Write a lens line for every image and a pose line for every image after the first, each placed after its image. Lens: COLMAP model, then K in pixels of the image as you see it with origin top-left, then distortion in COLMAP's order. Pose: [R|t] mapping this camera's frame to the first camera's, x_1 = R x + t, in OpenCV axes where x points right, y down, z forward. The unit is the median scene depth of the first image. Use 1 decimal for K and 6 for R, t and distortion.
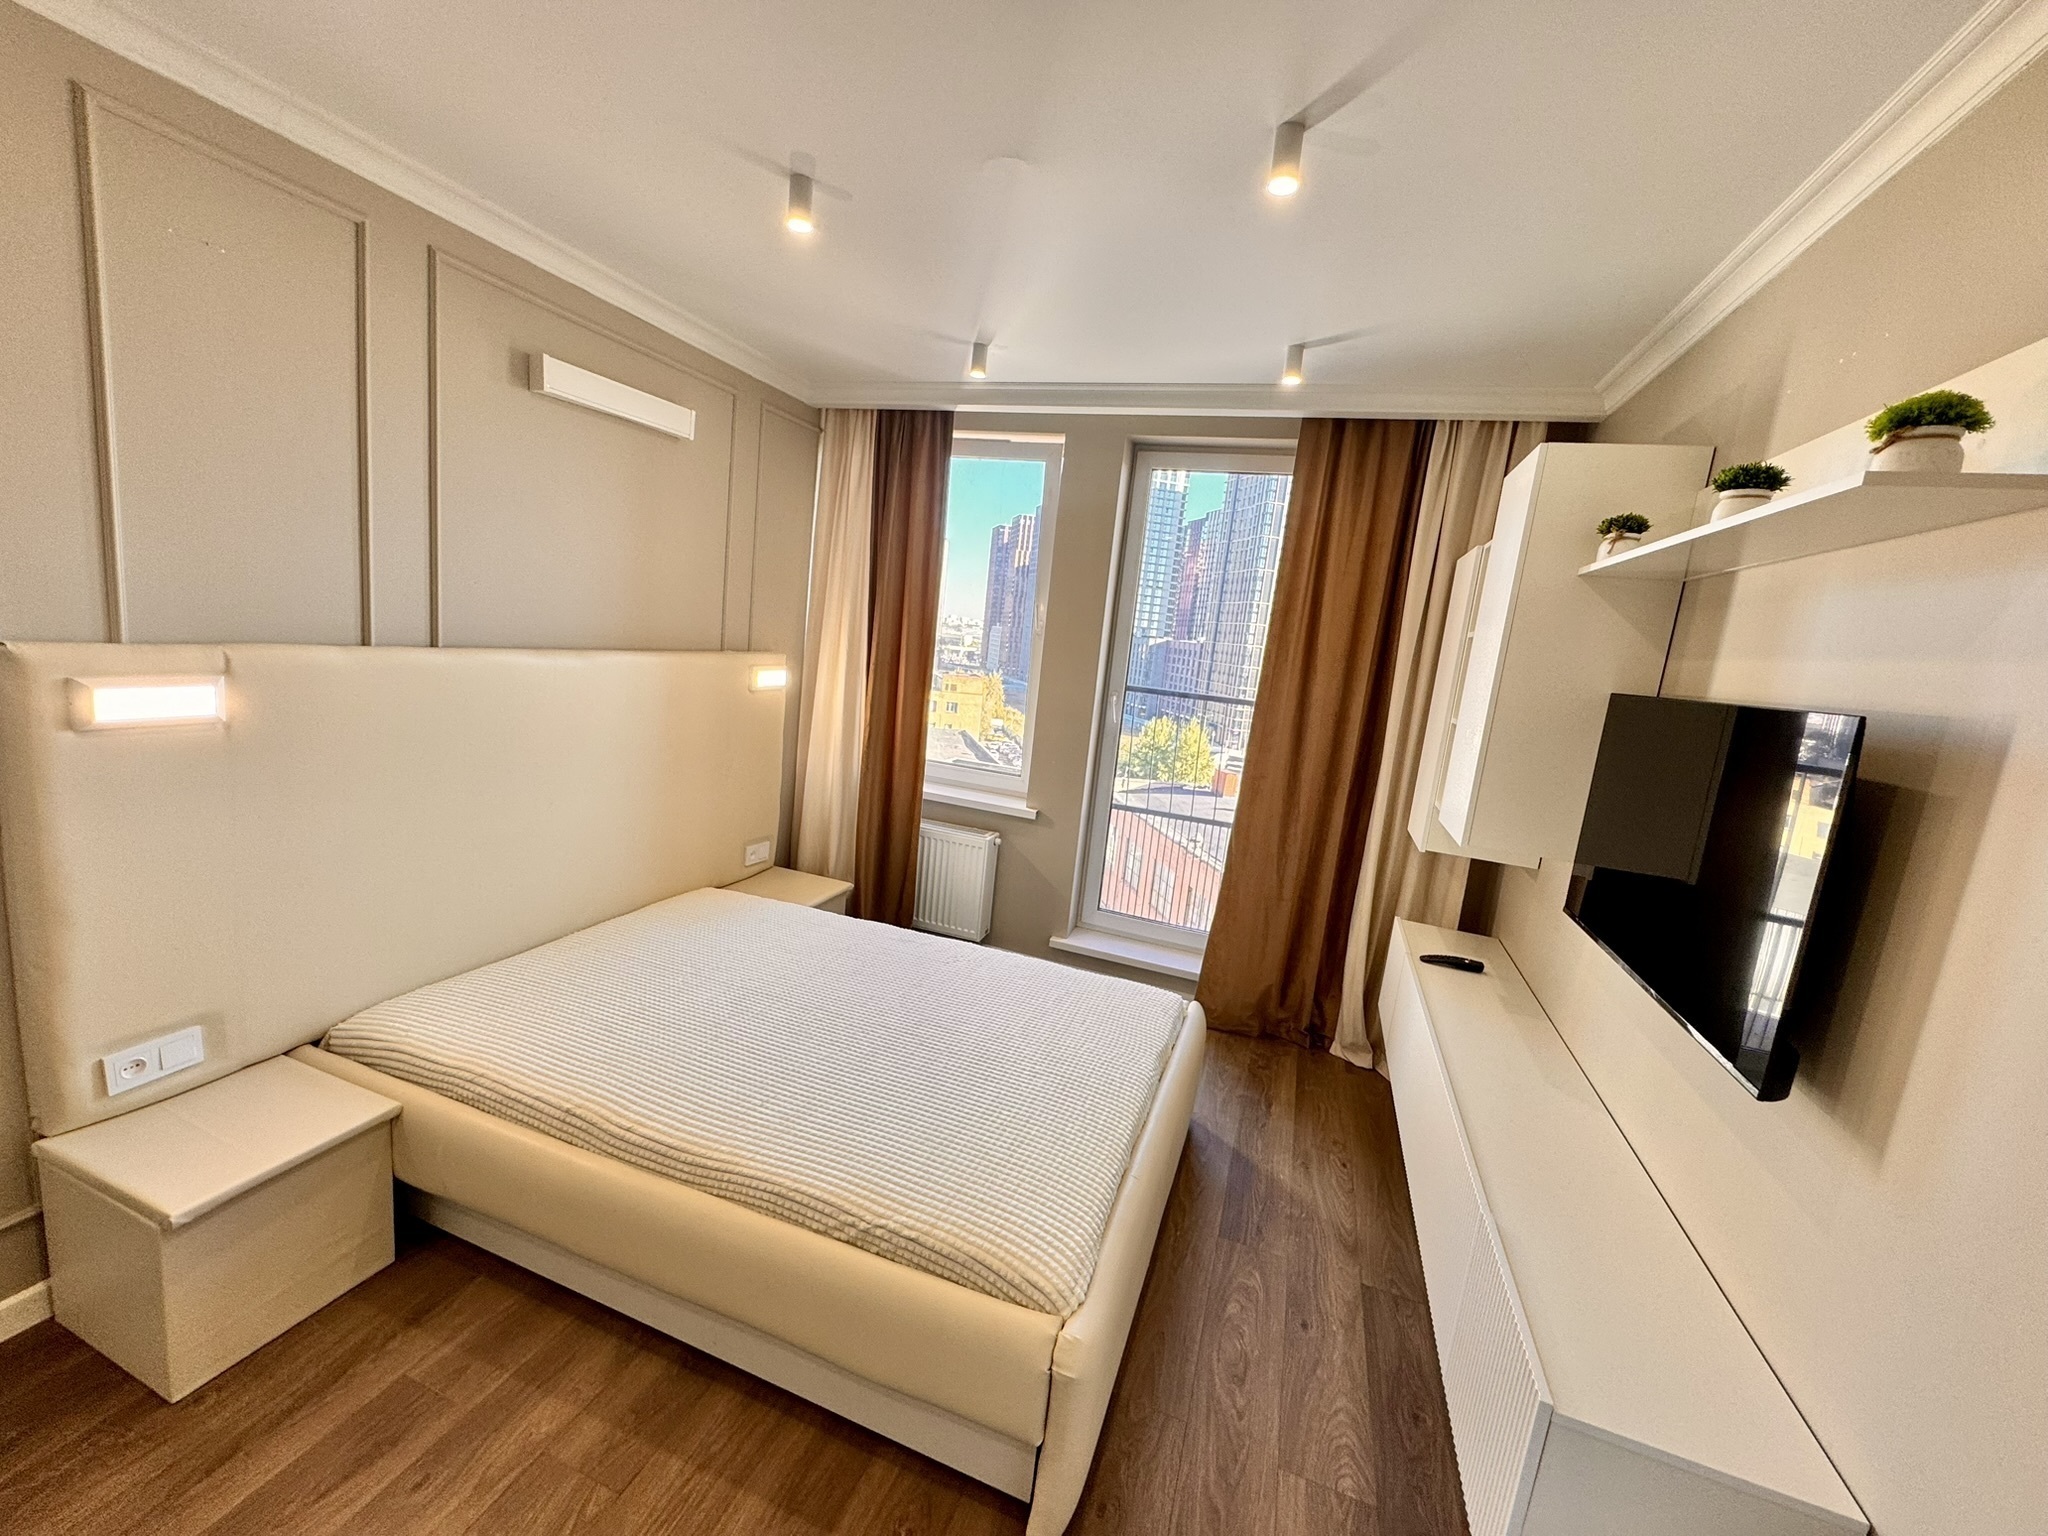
lens RADIAL K [[816.7, 0, 1024.4], [0, 816.7, 764.8], [0, 0, 1]] dist [-0.003827, 0.000732]
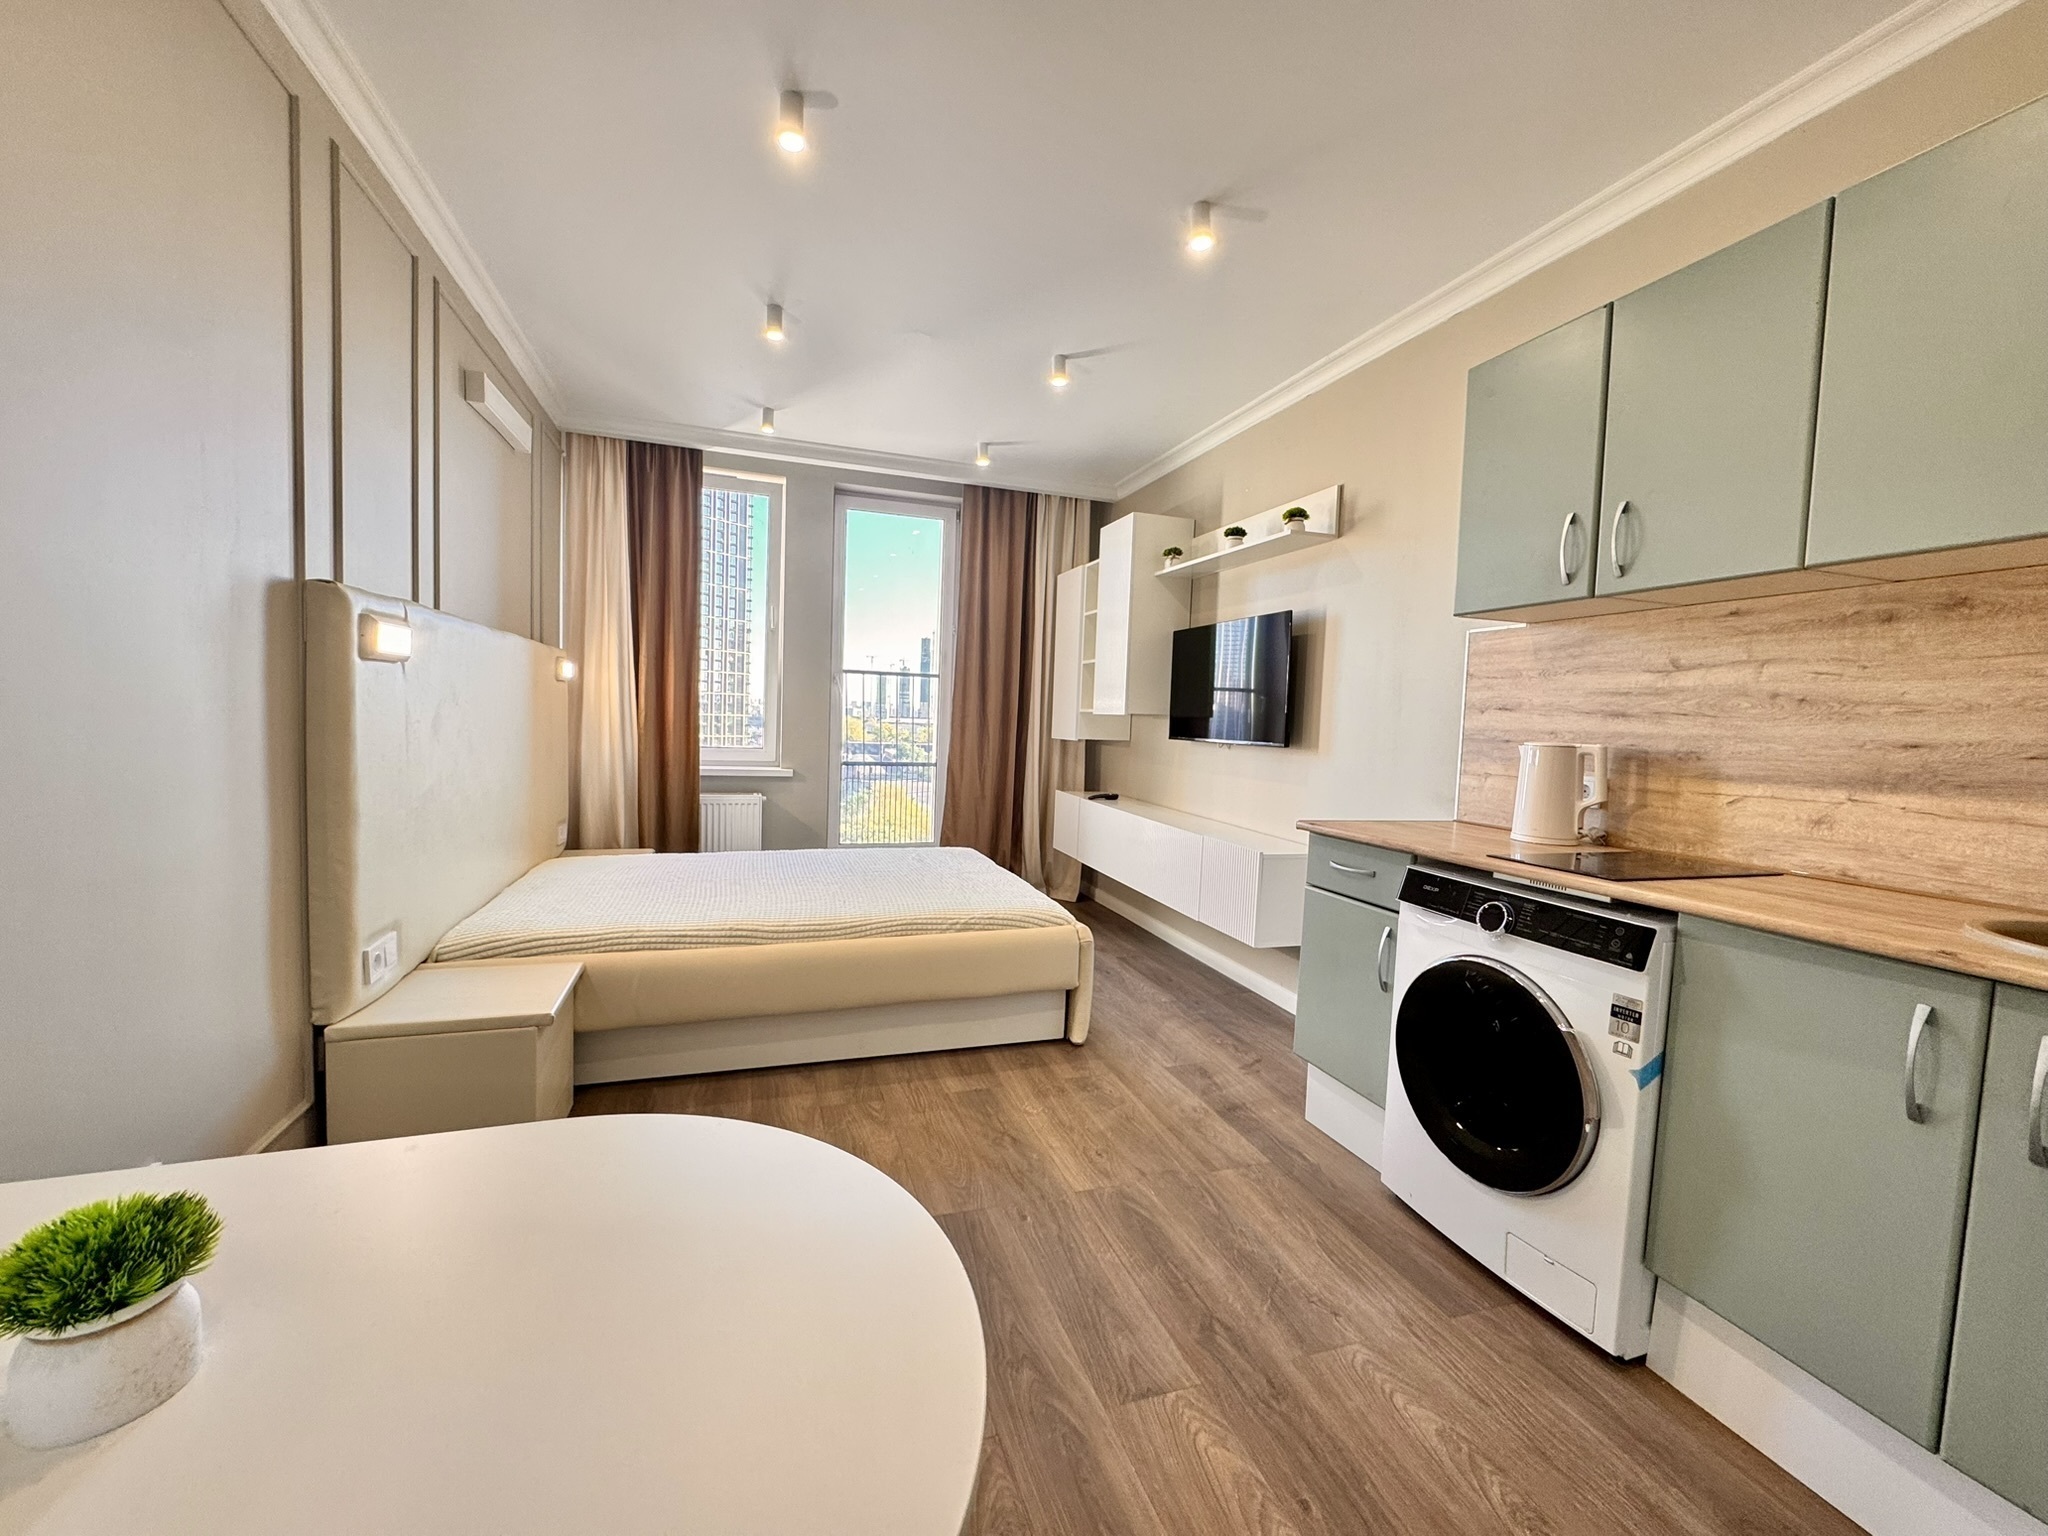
lens RADIAL K [[816.7, 0, 1025.7], [0, 816.7, 765.4], [0, 0, 1]] dist [-0.003827, 0.000732]
pose [[0.785904, -0.114654, 0.607626, -0.659663], [0.146515, 0.989204, -0.002848, 0.149676], [-0.600740, 0.091264, 0.794218, -0.304122]]
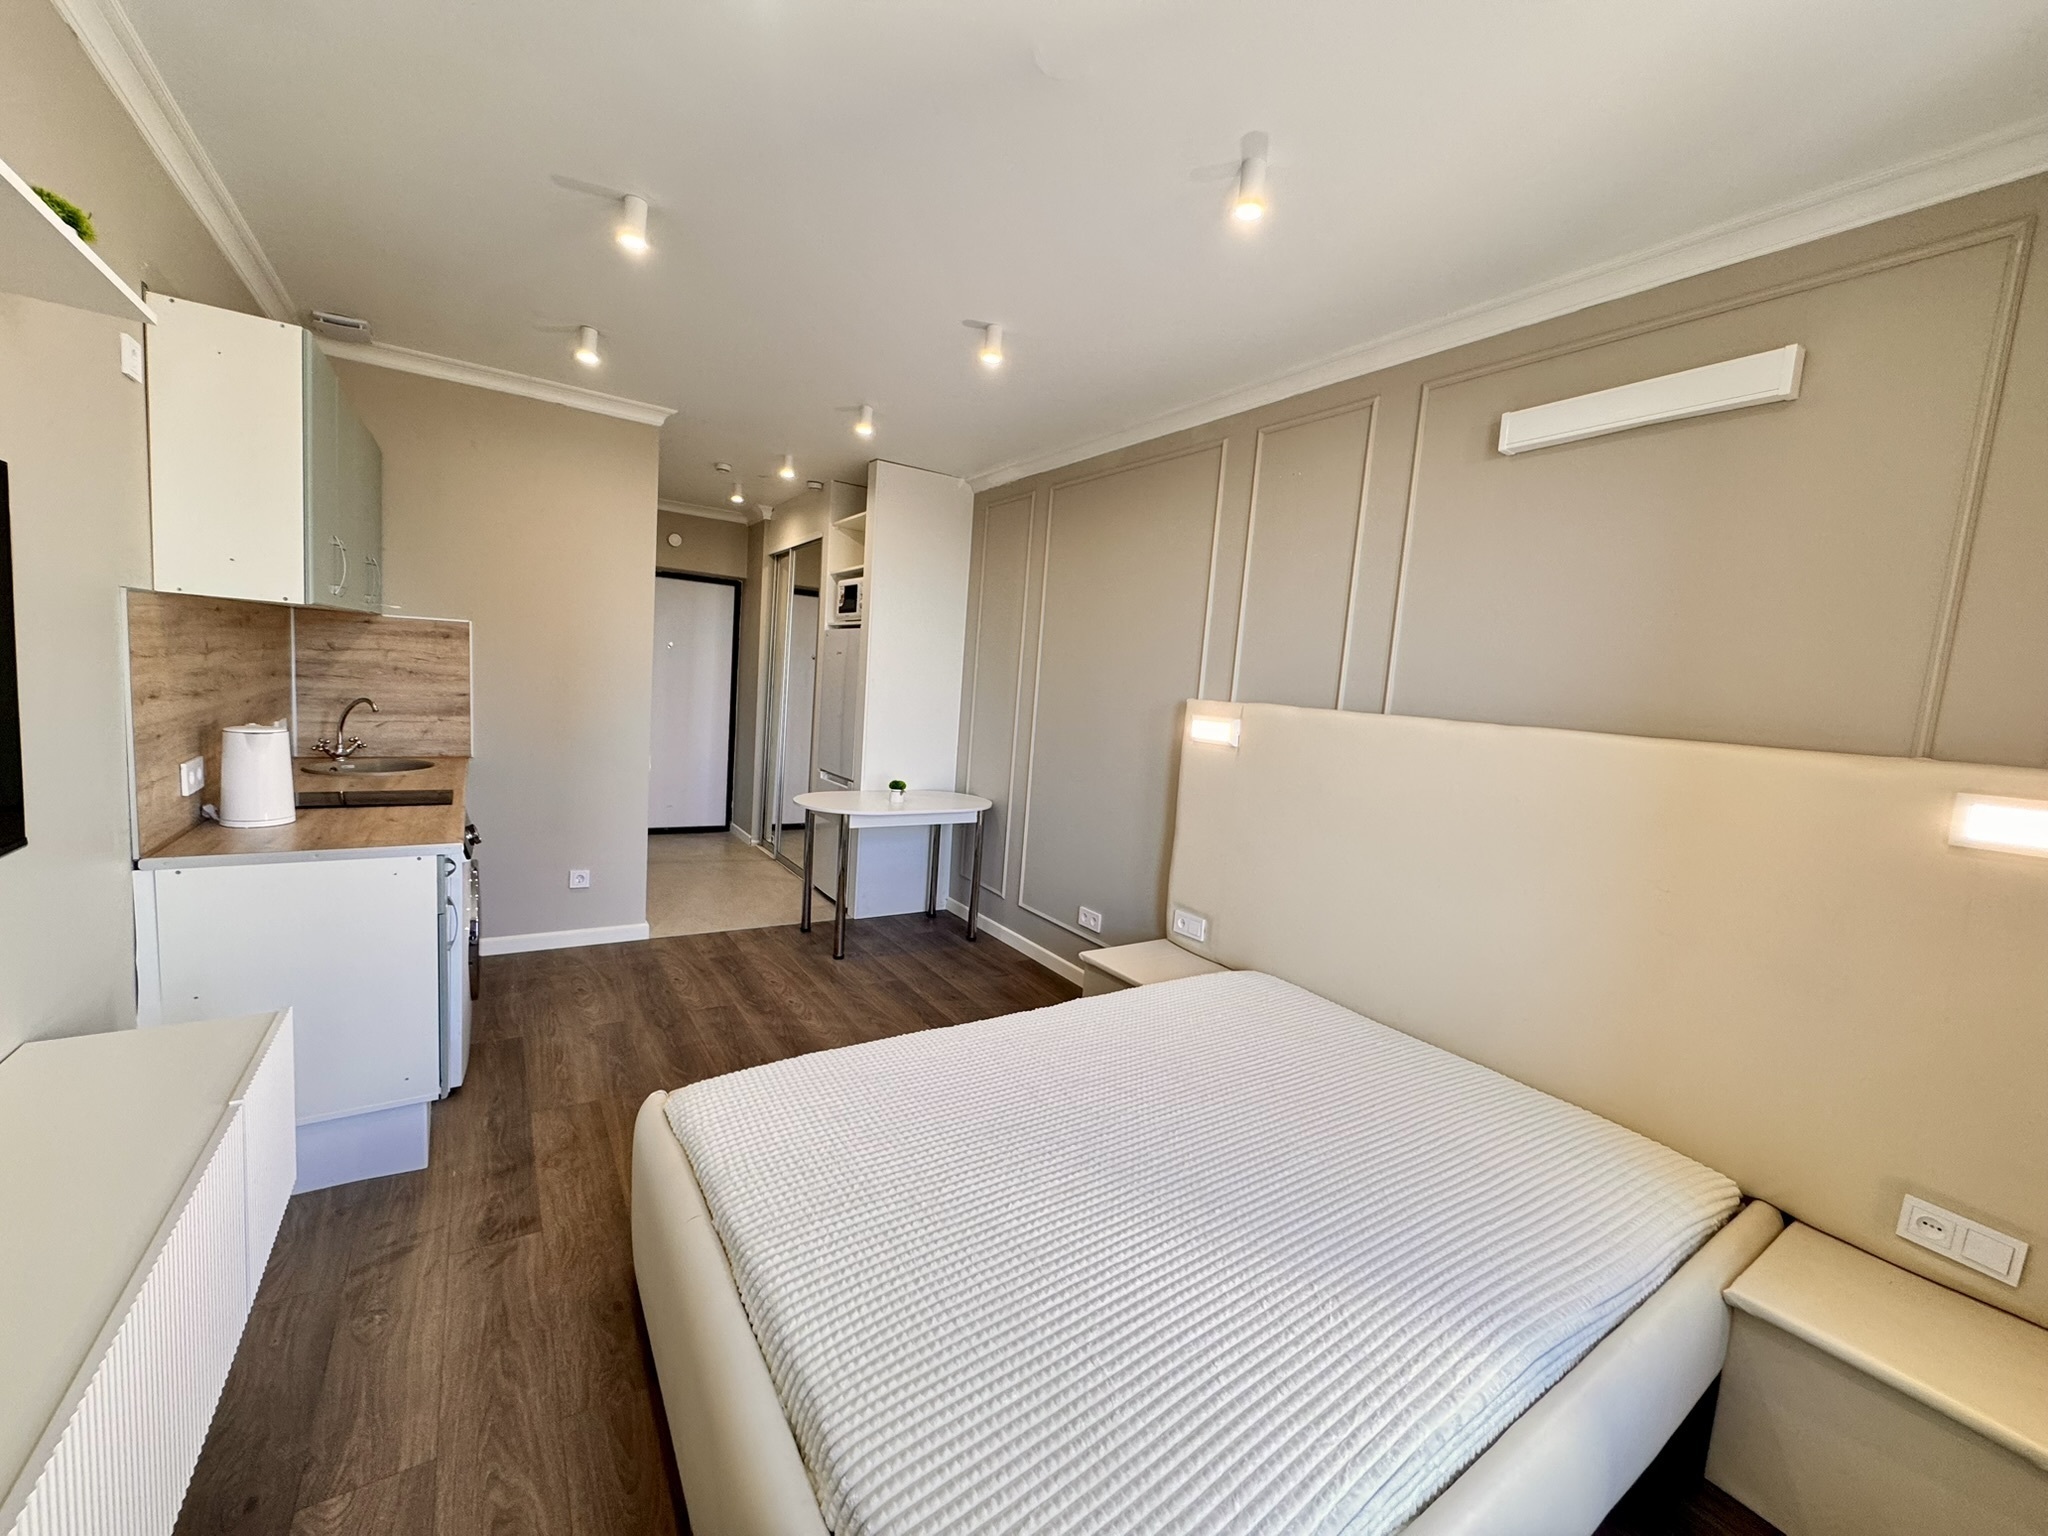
lens RADIAL K [[816.7, 0, 1023.0], [0, 816.7, 764.2], [0, 0, 1]] dist [-0.003827, 0.000732]
pose [[-0.594548, -0.068433, -0.801143, 0.421957], [-0.265116, 0.957337, 0.114974, -0.063005], [0.759096, 0.280753, -0.587325, 1.093222]]
